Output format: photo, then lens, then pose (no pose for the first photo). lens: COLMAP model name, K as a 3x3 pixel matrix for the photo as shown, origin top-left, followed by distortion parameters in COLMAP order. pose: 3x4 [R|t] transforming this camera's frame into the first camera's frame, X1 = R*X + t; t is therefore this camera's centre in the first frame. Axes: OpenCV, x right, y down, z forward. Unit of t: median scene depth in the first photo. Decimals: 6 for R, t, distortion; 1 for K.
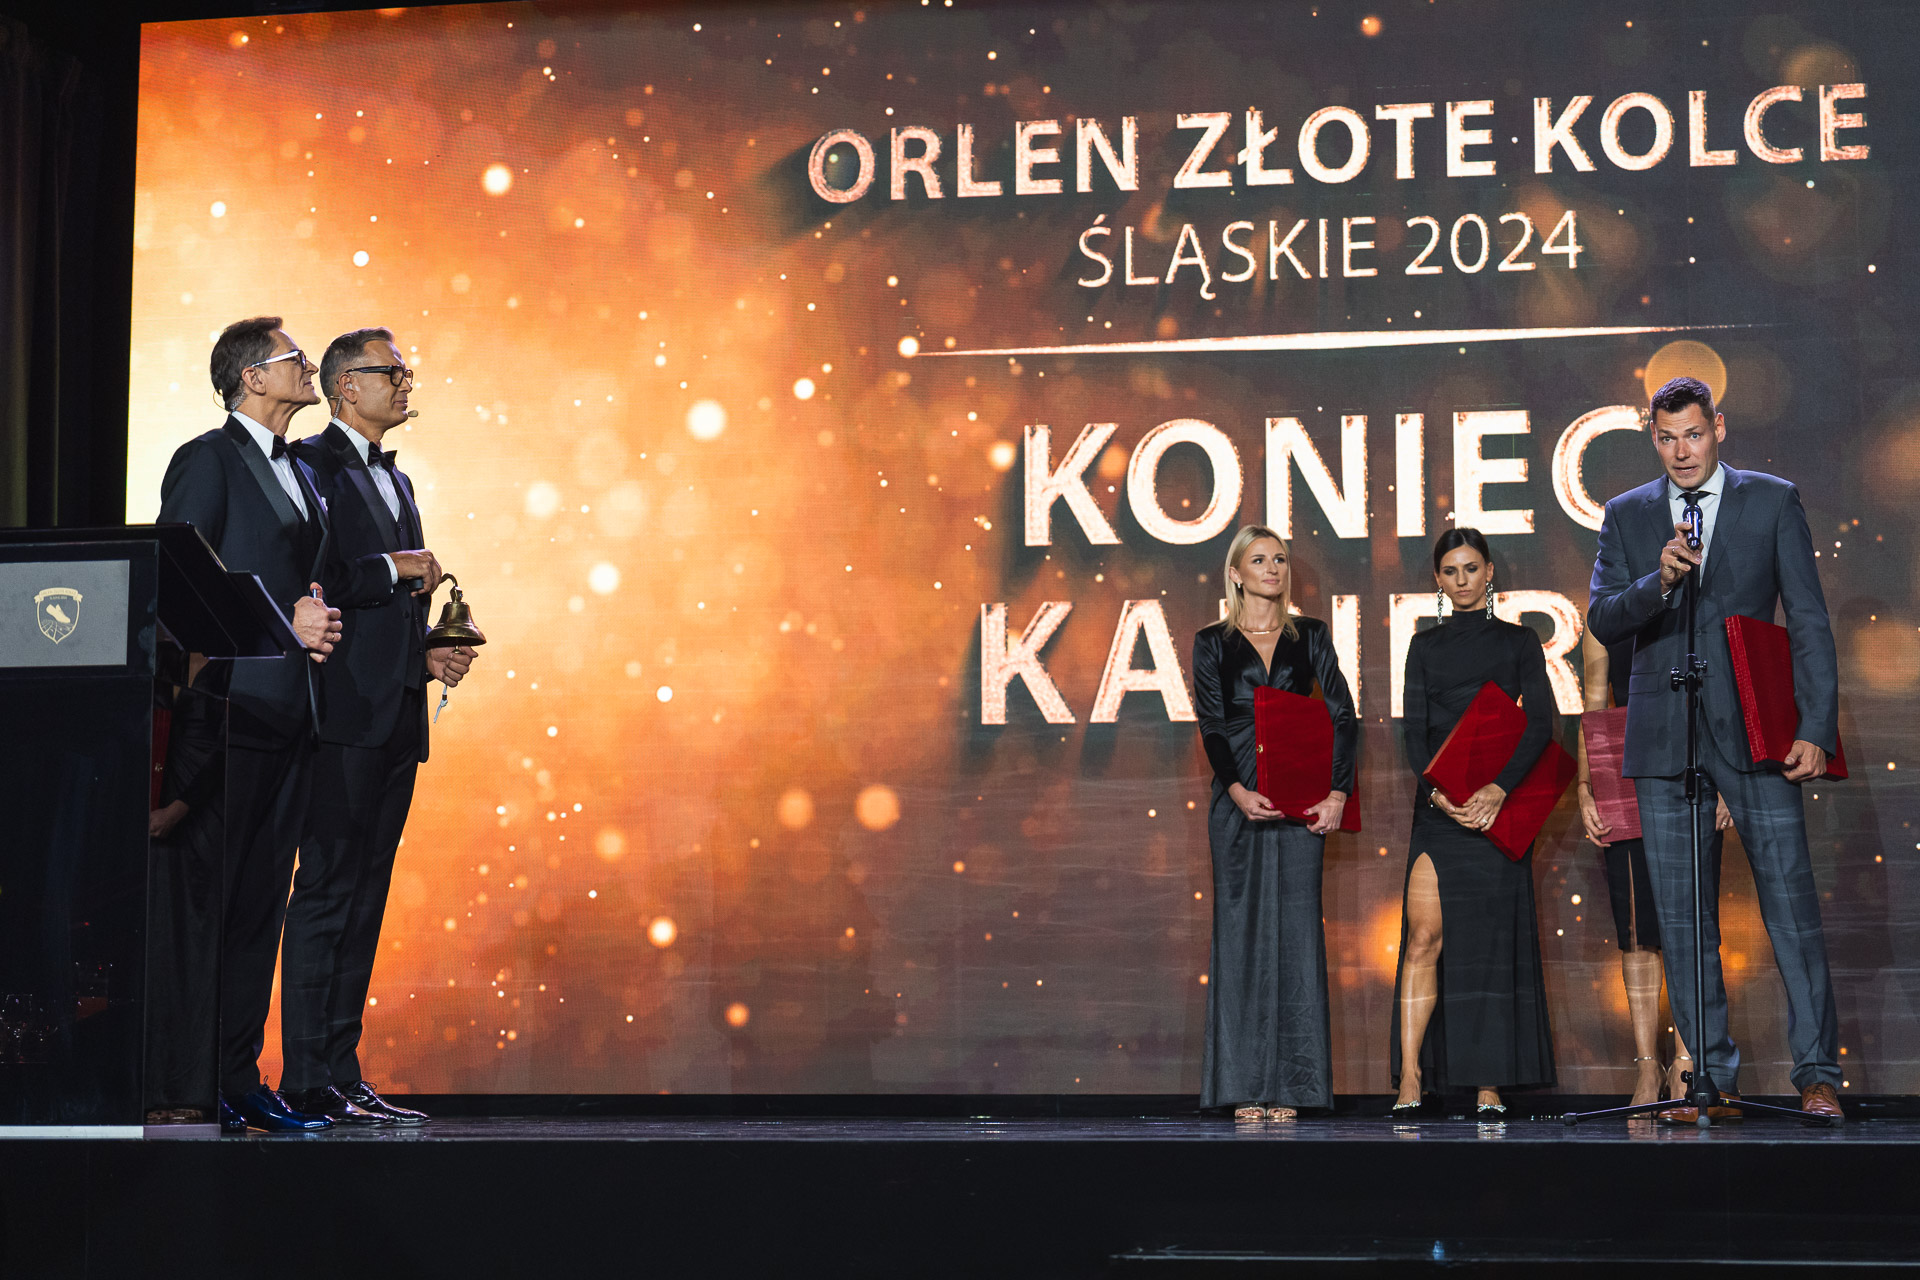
lens RADIAL K [[3663.4, 0, 1010.5], [0, 3663.4, 713.4], [0, 0, 1]] dist [0.028709, 0.000000]
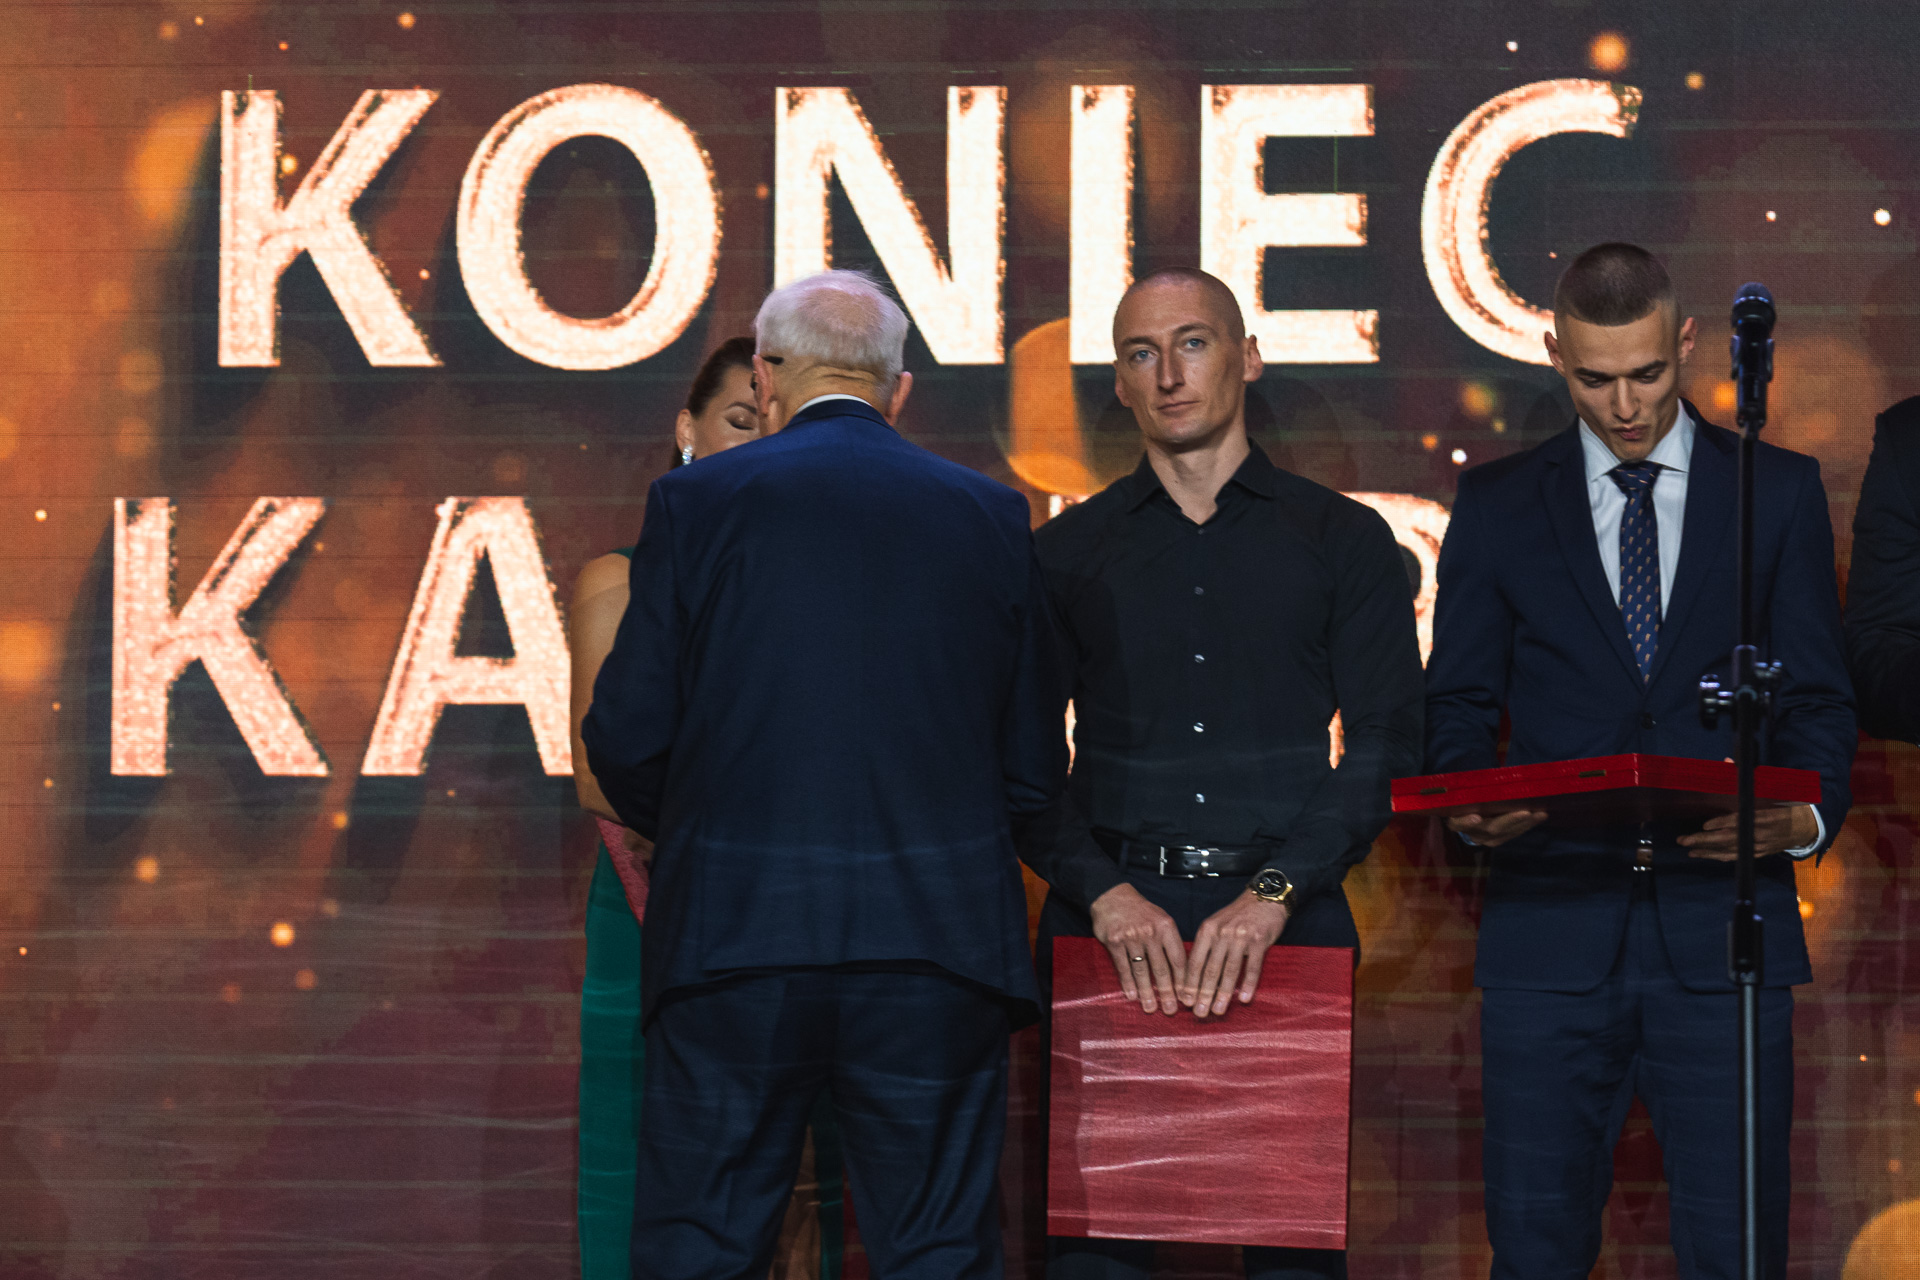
lens RADIAL K [[7179.5, 0, 964.5], [0, 7179.5, 643.0], [0, 0, 1]] dist [-0.012858, 0.000000]
pose [[0.994226, 0.016881, 0.105969, 0.002313], [-0.016628, 0.999856, -0.003263, -0.011798], [-0.106009, 0.001482, 0.994364, 0.145247]]
